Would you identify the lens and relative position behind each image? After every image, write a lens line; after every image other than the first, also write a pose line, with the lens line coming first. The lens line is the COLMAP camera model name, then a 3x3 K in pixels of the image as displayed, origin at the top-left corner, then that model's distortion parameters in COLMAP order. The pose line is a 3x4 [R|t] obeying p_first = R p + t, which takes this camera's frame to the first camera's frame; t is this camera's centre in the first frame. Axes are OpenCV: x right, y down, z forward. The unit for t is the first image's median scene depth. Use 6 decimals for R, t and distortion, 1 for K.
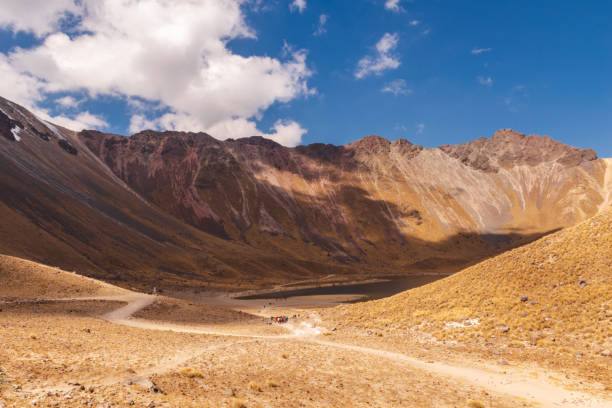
lens RADIAL K [[471.6, 0, 302.1], [0, 471.6, 198.0], [0, 0, 1]] dist [0.000956, 0.006141]
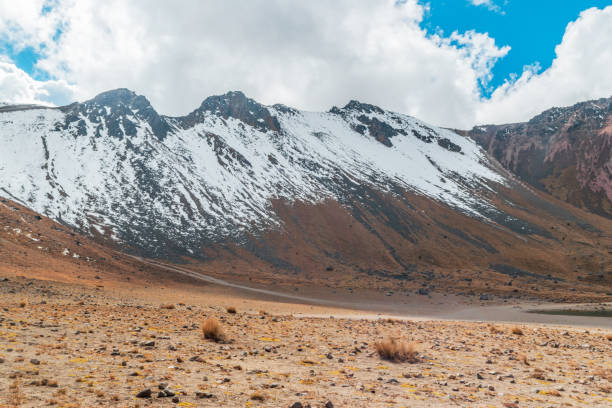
lens RADIAL K [[471.6, 0, 304.0], [0, 471.6, 206.2], [0, 0, 1]] dist [0.000956, 0.006141]
pose [[0.605296, -0.109596, -0.788420, 0.037224], [0.084207, 0.993735, -0.073488, 0.054489], [0.791534, -0.021908, 0.610732, 0.237010]]
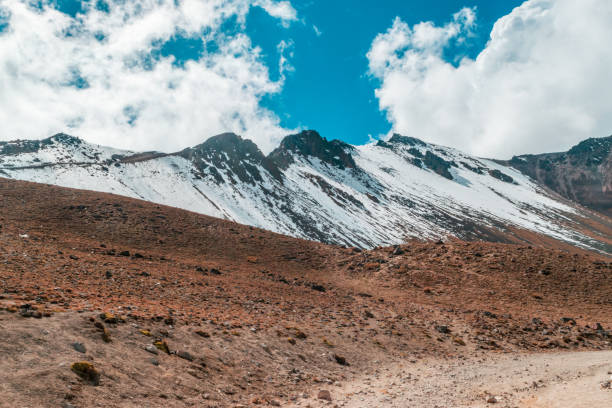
lens RADIAL K [[471.6, 0, 302.1], [0, 471.6, 205.4], [0, 0, 1]] dist [0.000956, 0.006141]
pose [[0.645013, -0.166548, -0.745802, -0.061682], [0.117342, 0.985972, -0.118698, 0.016738], [0.755109, -0.010952, 0.655508, 0.077017]]
